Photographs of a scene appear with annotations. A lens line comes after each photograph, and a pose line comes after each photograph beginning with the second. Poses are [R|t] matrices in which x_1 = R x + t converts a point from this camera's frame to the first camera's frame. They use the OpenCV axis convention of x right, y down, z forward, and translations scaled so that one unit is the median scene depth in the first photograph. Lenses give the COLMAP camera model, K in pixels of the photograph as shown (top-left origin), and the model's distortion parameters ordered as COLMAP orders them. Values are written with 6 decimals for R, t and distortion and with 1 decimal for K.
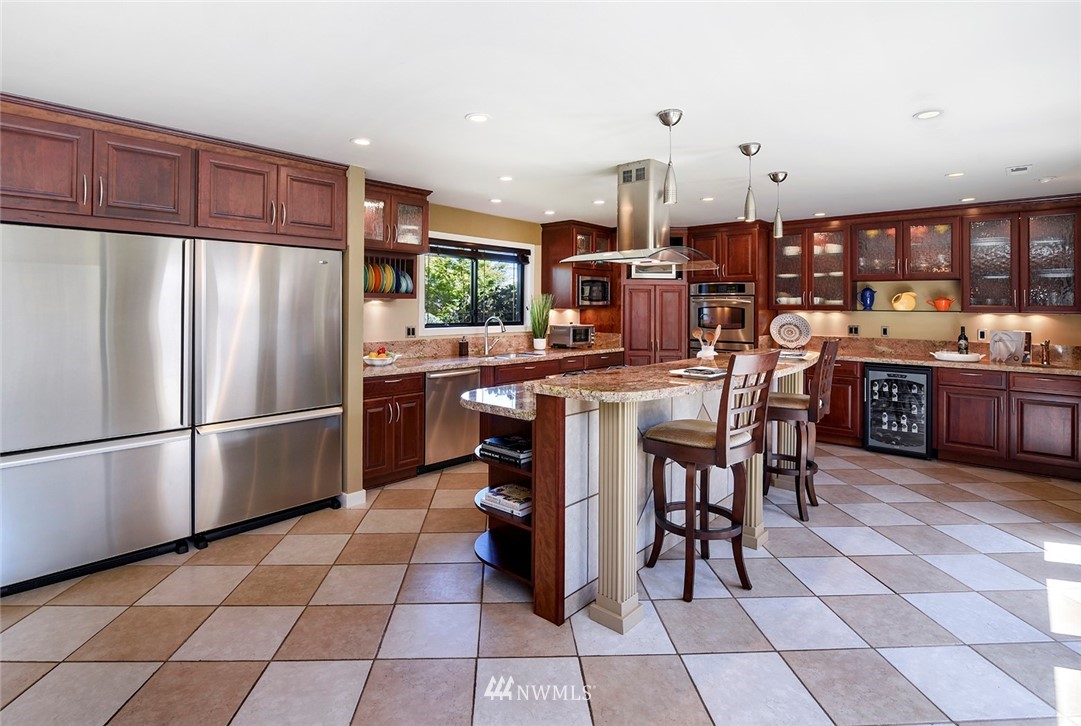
lens RADIAL K [[540.0, 0, 540.5], [0, 540.0, 363.0], [0, 0, 1]] dist [0.000901, 0.000165]
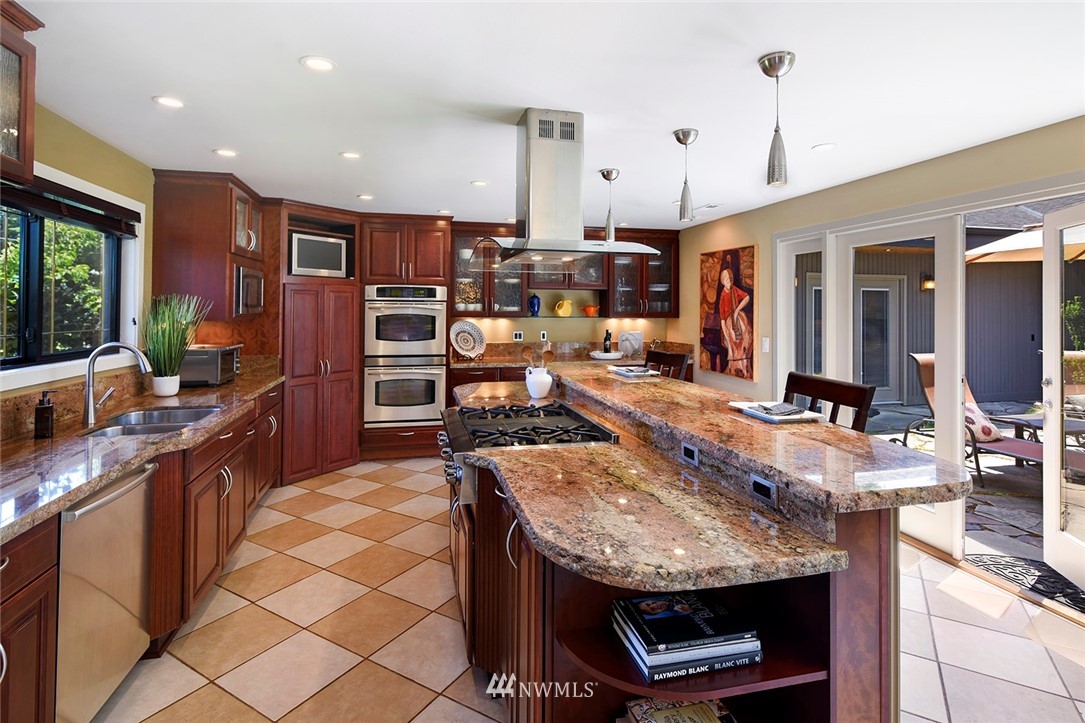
lens RADIAL K [[538.7, 0, 540.8], [0, 538.7, 304.1], [0, 0, 1]] dist [-0.000536, -0.000018]
pose [[0.565969, 0.006043, 0.824404, -0.236023], [0.087856, 0.993837, -0.067600, -0.047522], [-0.819732, 0.110689, 0.561950, 0.382061]]
